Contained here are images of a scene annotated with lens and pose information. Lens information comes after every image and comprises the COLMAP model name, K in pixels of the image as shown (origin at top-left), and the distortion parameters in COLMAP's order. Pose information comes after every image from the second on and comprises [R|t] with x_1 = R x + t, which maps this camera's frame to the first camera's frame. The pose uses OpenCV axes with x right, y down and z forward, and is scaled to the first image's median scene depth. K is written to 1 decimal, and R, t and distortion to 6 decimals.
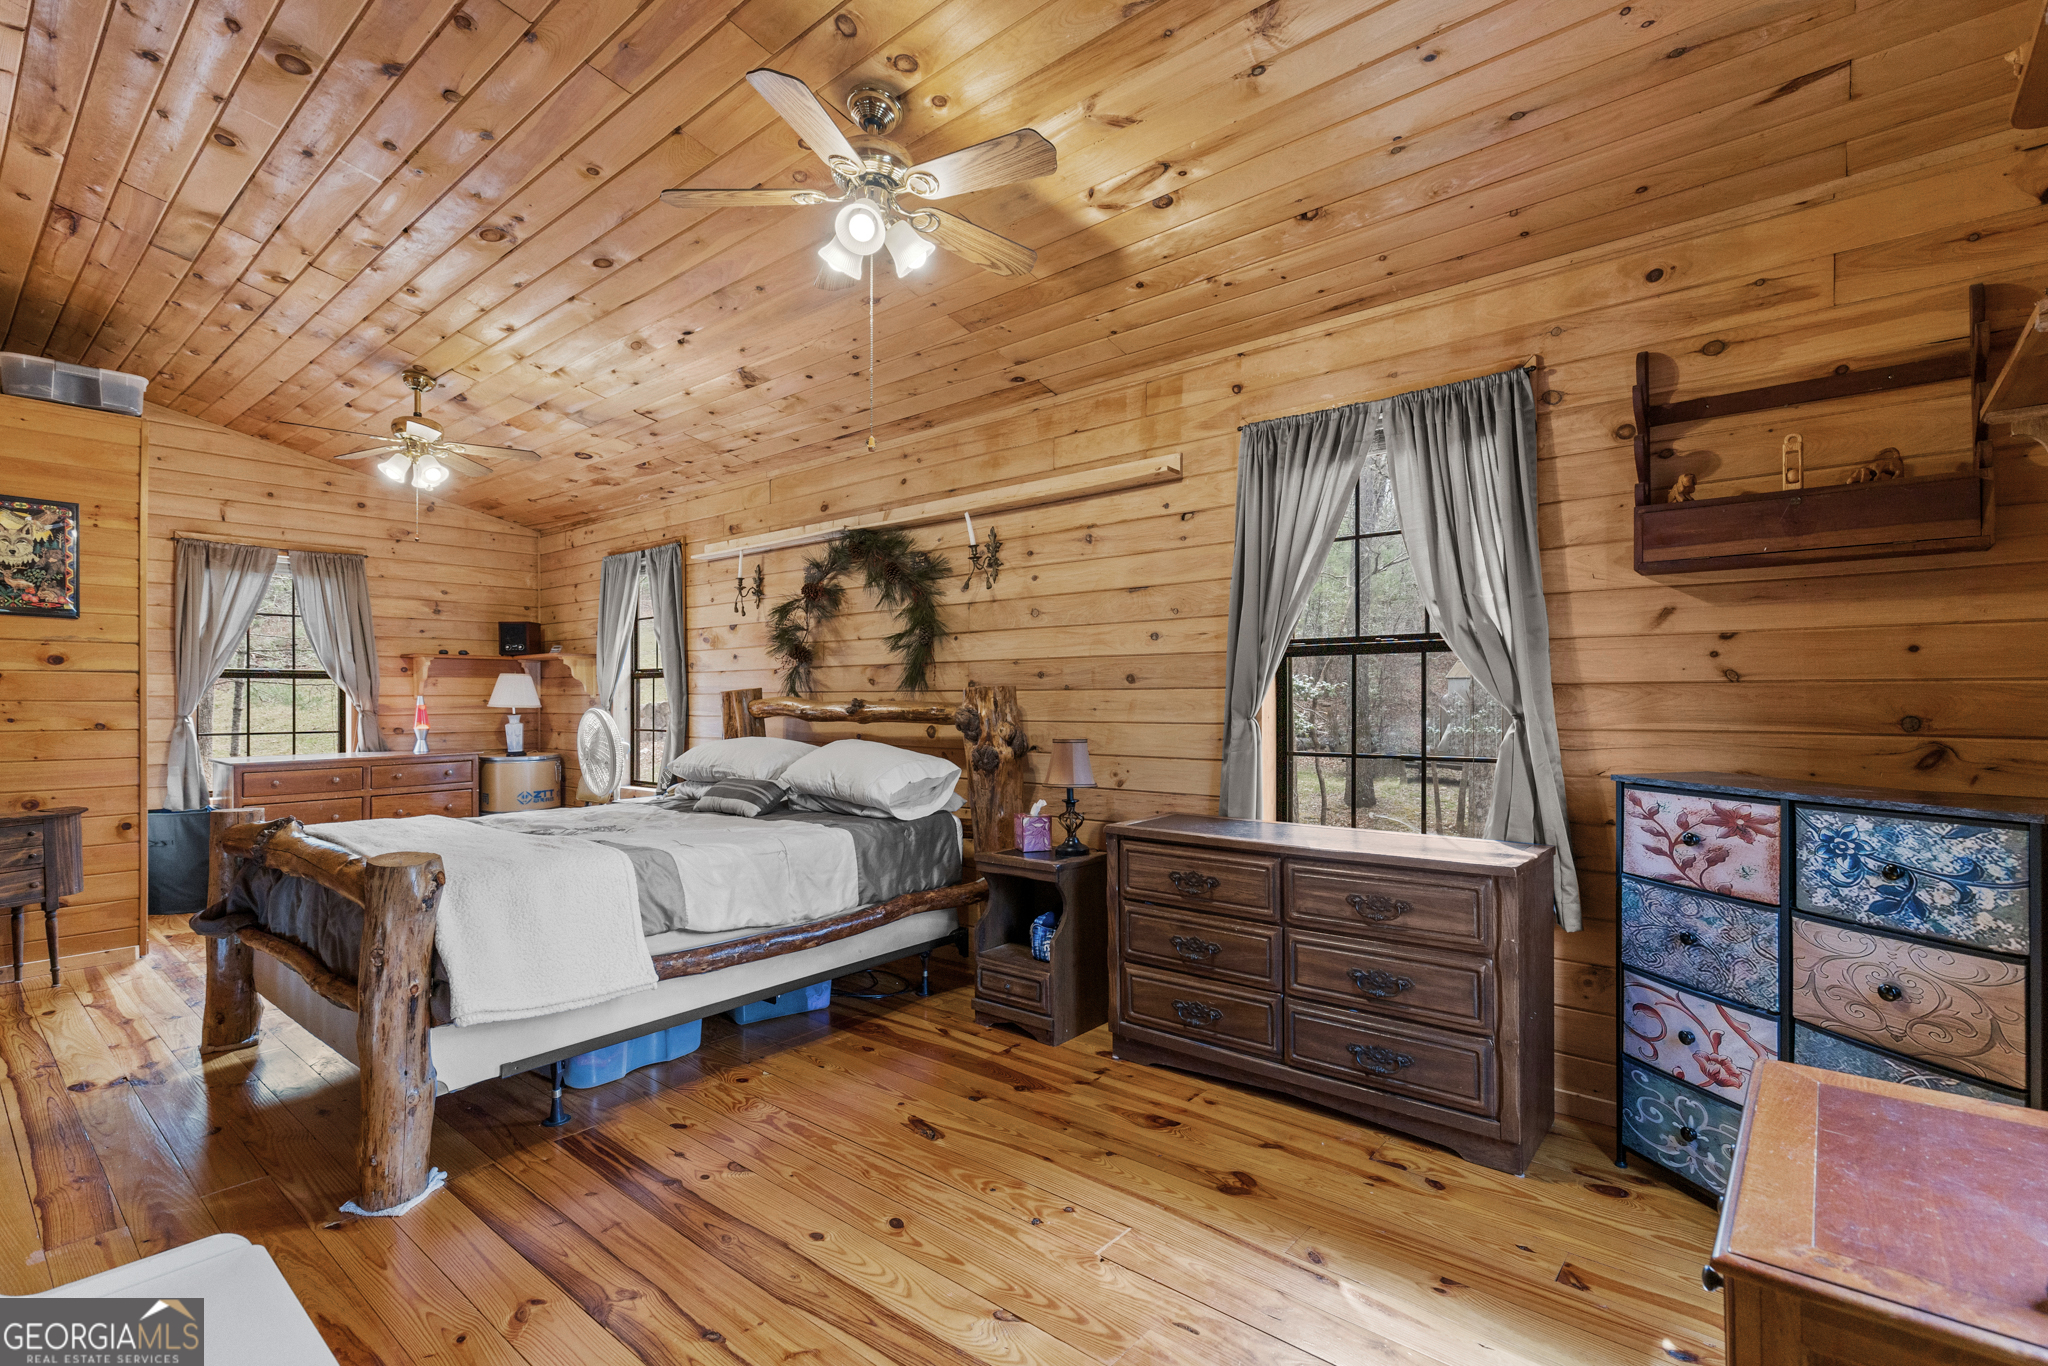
lens RADIAL K [[947.2, 0, 1024.5], [0, 947.2, 692.7], [0, 0, 1]] dist [0.007665, -0.000931]
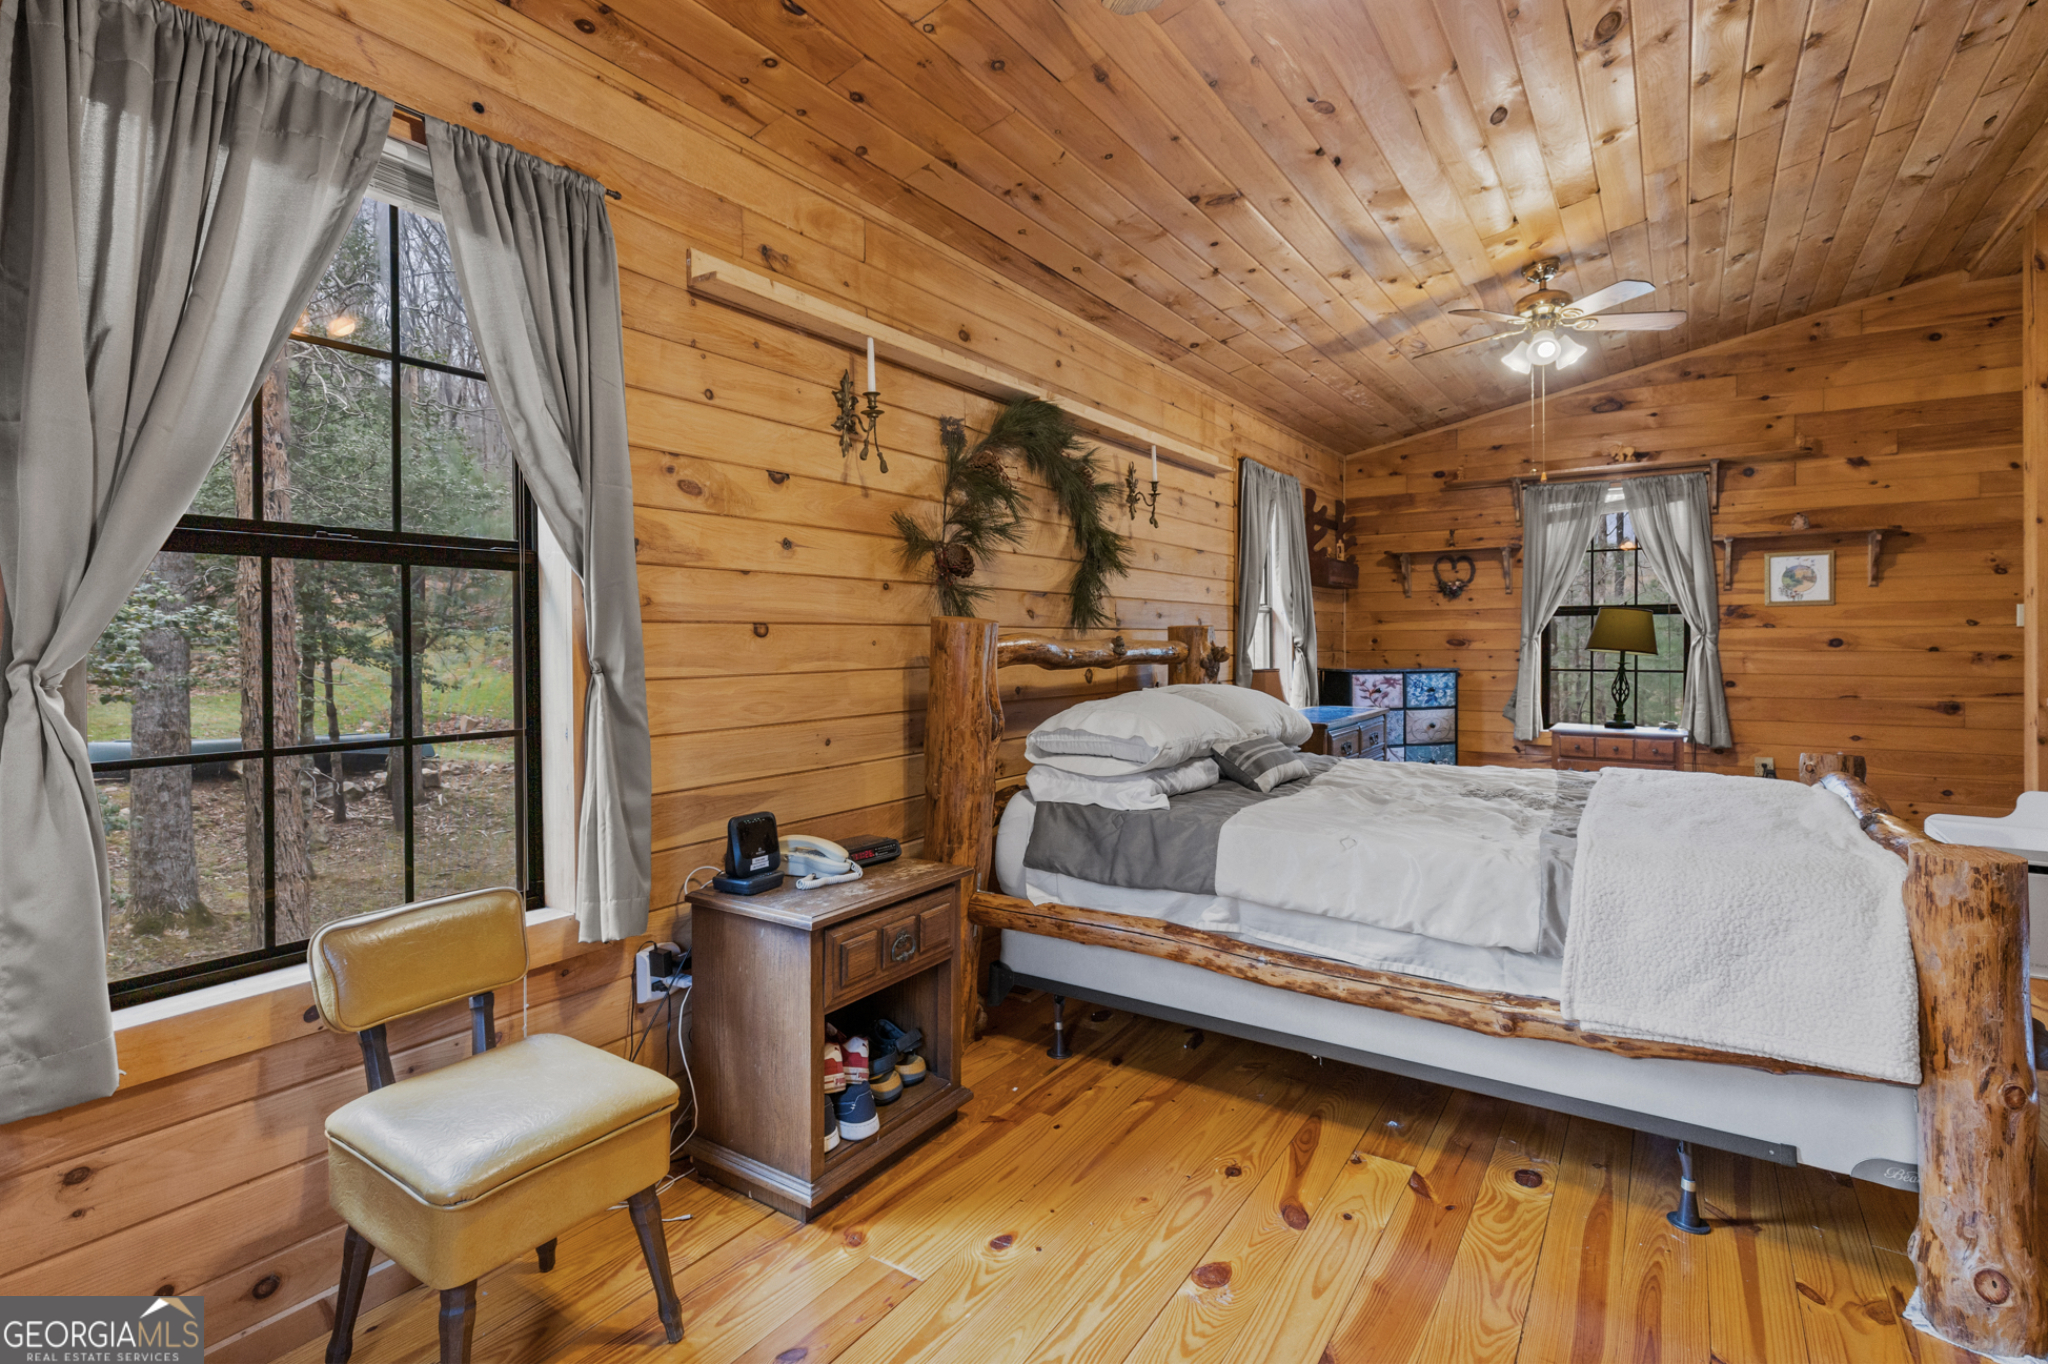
lens RADIAL K [[947.2, 0, 1020.3], [0, 947.2, 634.3], [0, 0, 1]] dist [0.007665, -0.000931]
pose [[-0.093491, 0.008816, 0.995581, -1.840060], [-0.002628, 0.999955, -0.009102, 0.022784], [-0.995617, -0.003468, -0.093463, 2.226695]]
